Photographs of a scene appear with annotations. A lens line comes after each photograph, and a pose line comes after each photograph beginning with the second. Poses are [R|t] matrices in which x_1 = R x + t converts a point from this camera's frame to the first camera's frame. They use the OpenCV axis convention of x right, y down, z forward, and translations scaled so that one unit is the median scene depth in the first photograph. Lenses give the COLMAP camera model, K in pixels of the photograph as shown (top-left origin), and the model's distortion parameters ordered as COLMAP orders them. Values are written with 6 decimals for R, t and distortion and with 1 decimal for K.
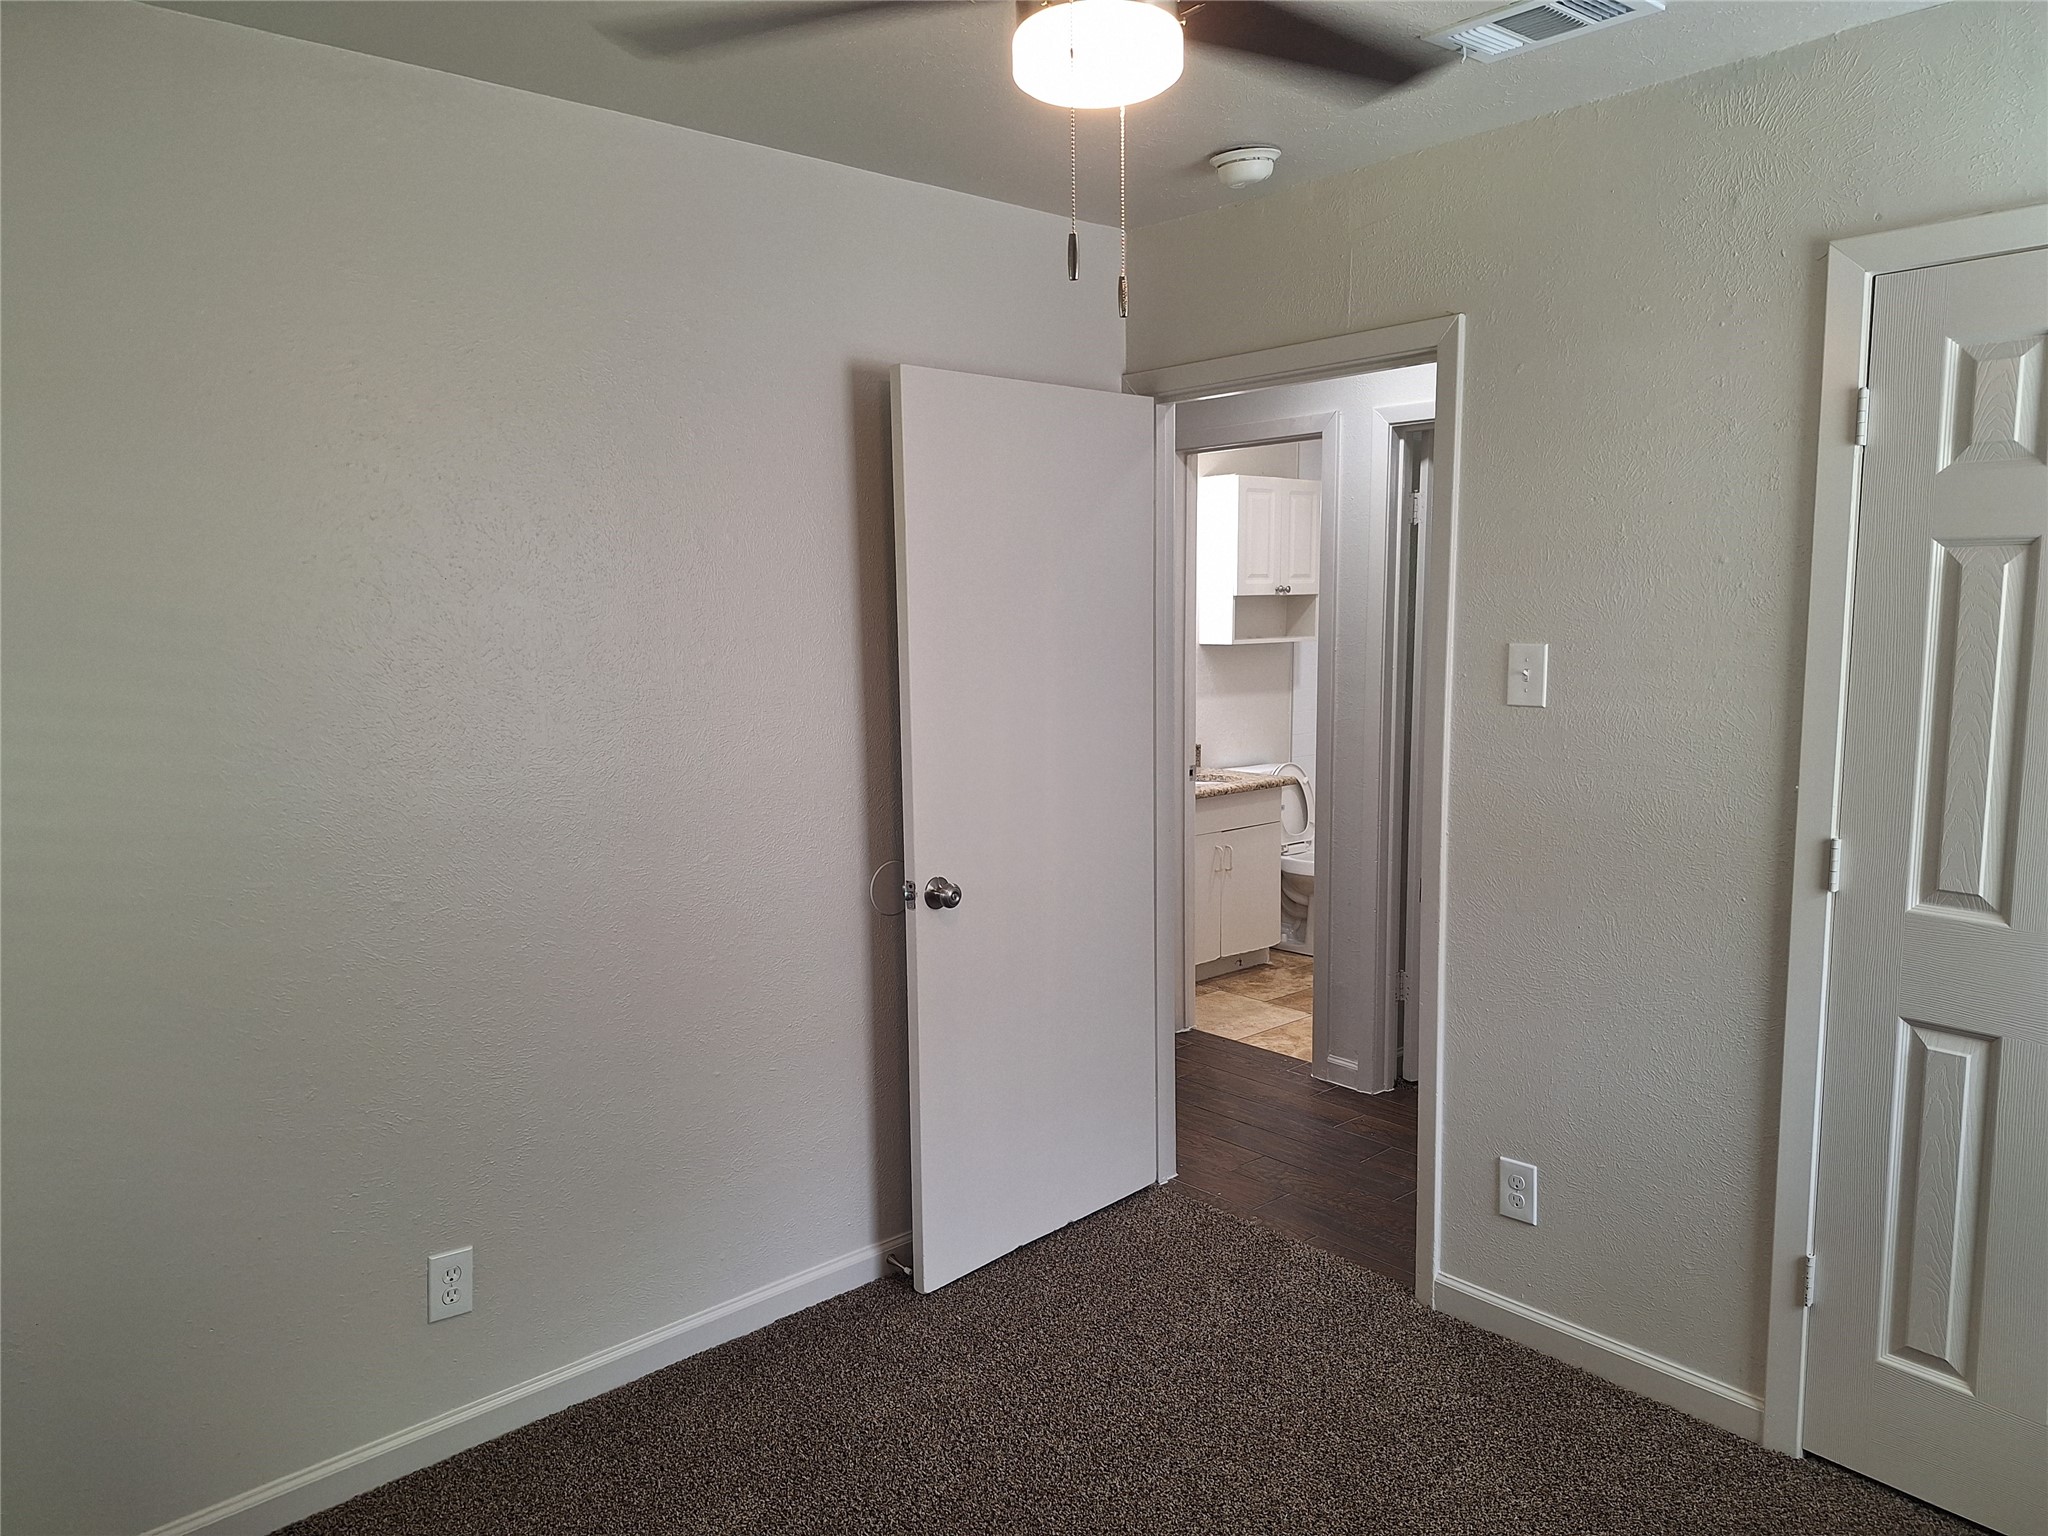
lens RADIAL K [[1459.6, 0, 1022.5], [0, 1459.6, 803.7], [0, 0, 1]] dist [0.084073, -0.086061]
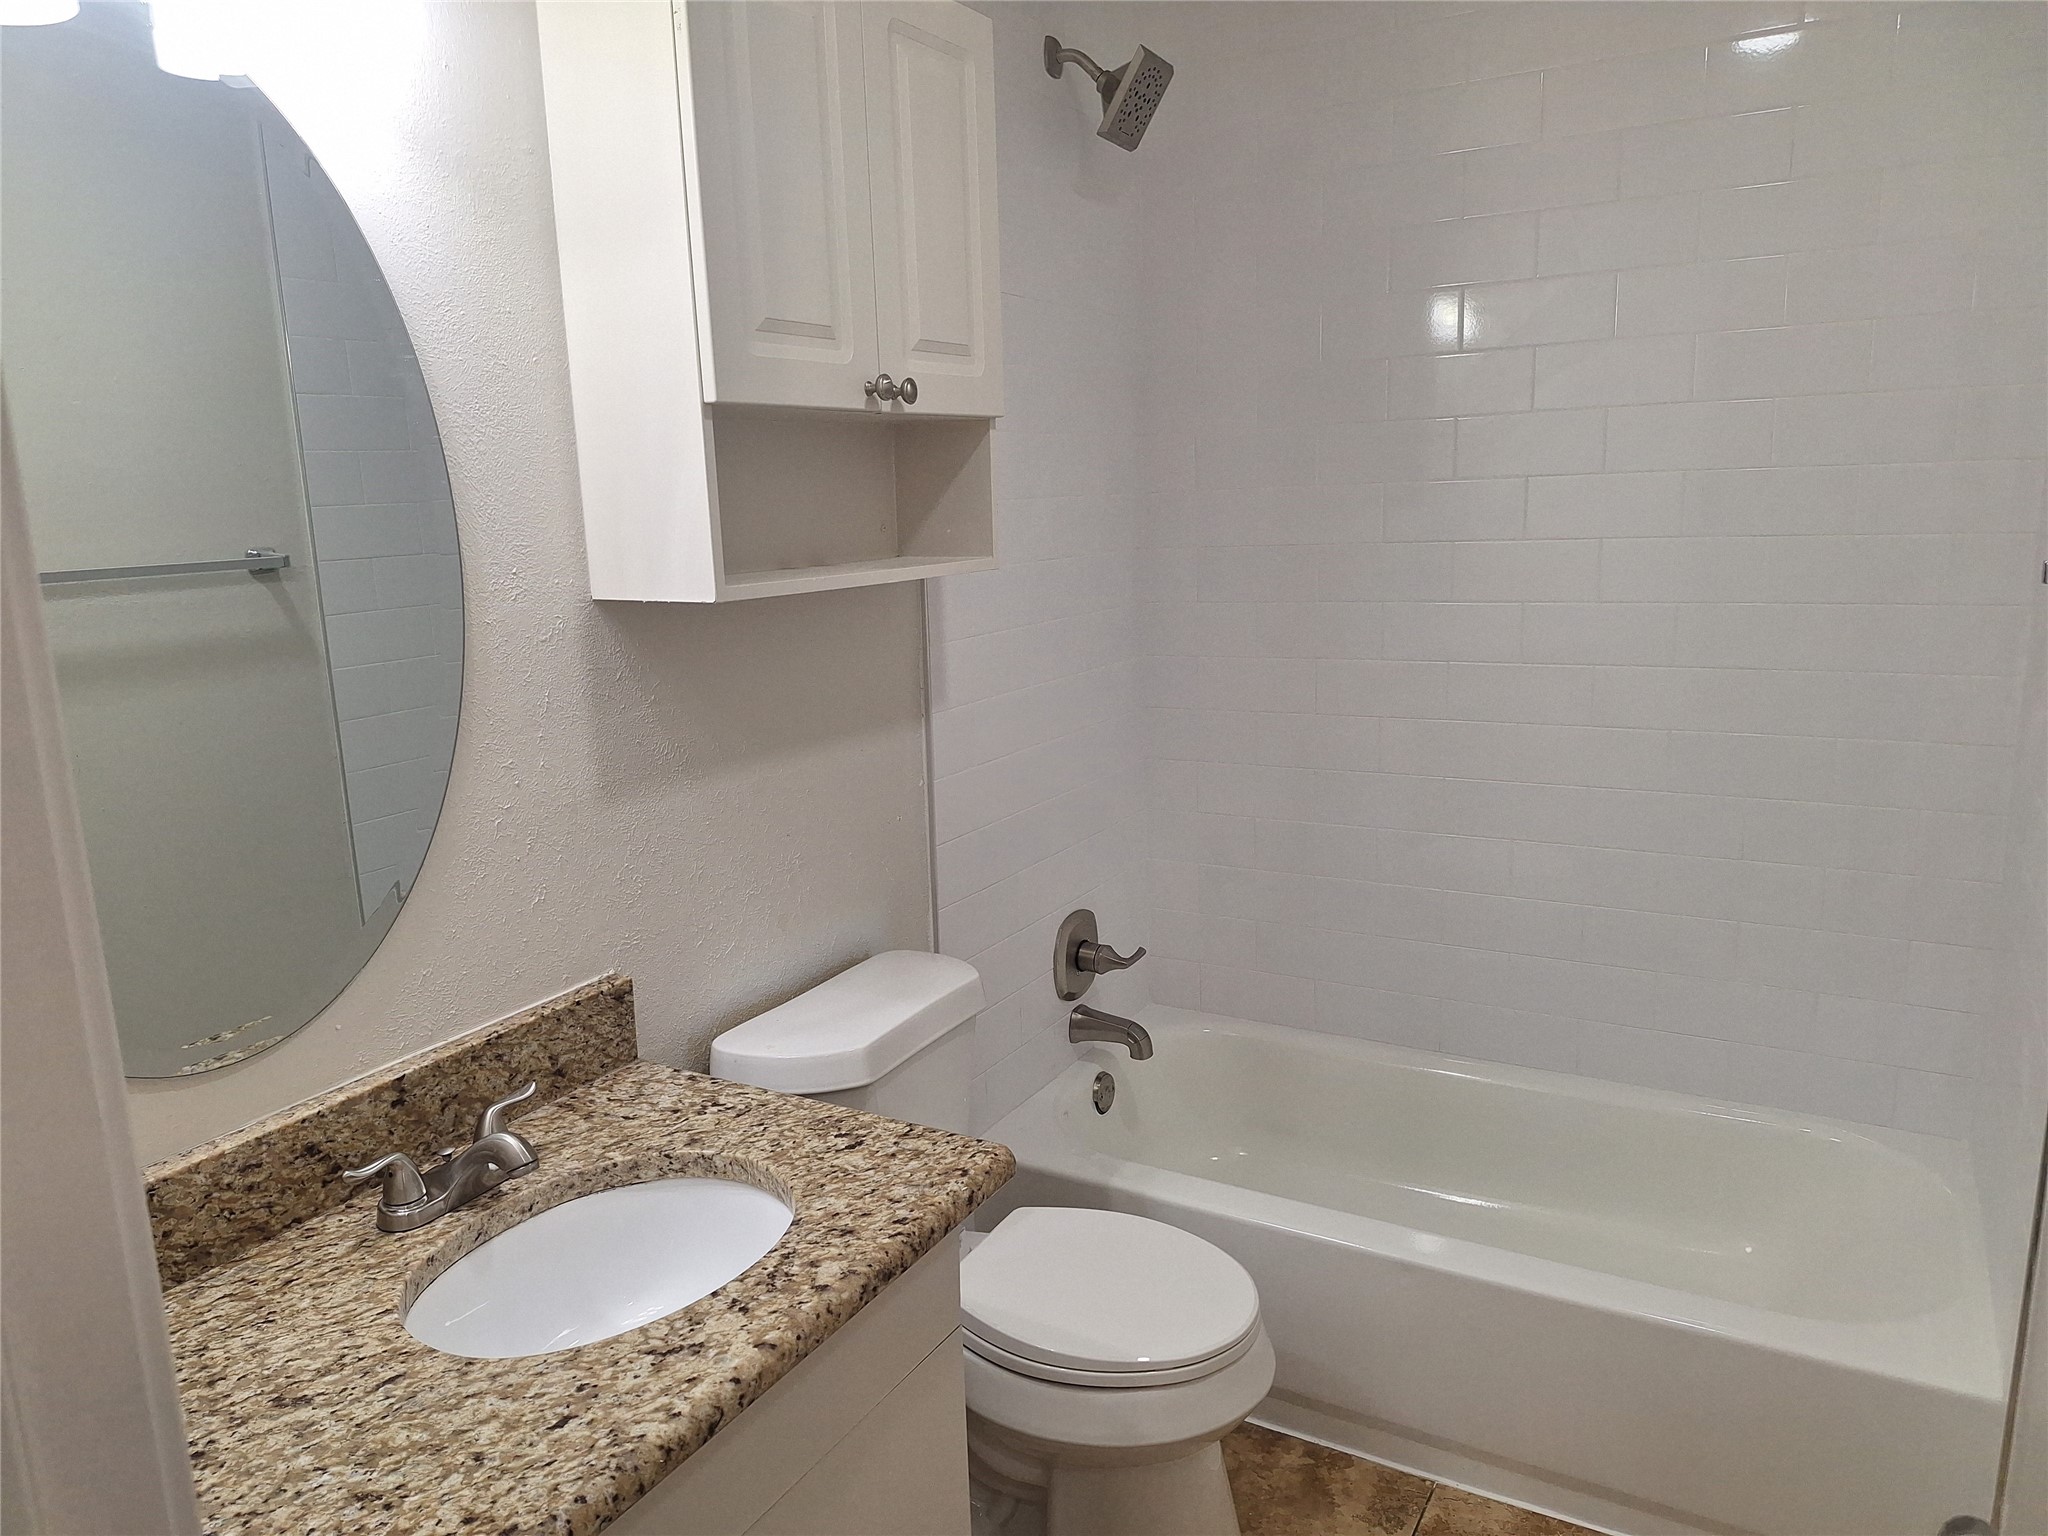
lens RADIAL K [[1459.6, 0, 1022.5], [0, 1459.6, 803.7], [0, 0, 1]] dist [0.084073, -0.086061]
pose [[0.948309, -0.071159, 0.309267, 0.118134], [0.044957, 0.994831, 0.091046, -0.099787], [-0.314147, -0.072436, 0.946607, 0.772493]]
